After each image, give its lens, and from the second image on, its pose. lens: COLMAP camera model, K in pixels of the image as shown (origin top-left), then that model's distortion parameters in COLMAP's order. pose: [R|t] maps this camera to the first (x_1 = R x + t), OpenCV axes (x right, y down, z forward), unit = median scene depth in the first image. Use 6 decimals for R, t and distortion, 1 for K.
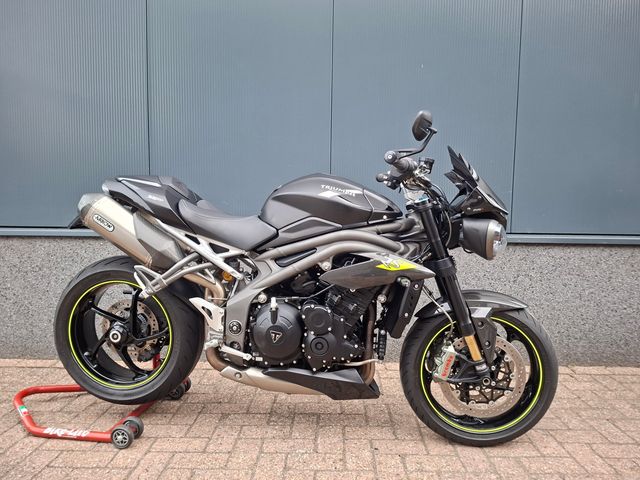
lens RADIAL K [[434.7, 0, 307.5], [0, 434.7, 232.8], [0, 0, 1]] dist [0.037069, -0.030765]
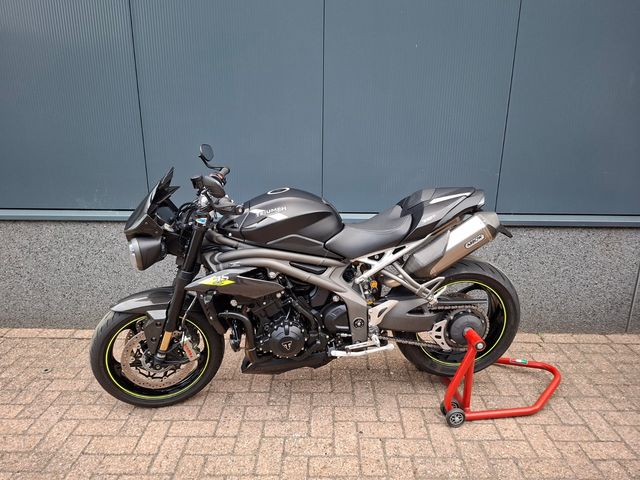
lens RADIAL K [[434.7, 0, 302.6], [0, 434.7, 216.5], [0, 0, 1]] dist [0.037069, -0.030765]
pose [[0.999856, -0.016262, -0.004826, 0.016126], [0.016870, 0.983011, 0.182769, -0.283331], [0.001772, -0.182824, 0.983144, -0.043565]]
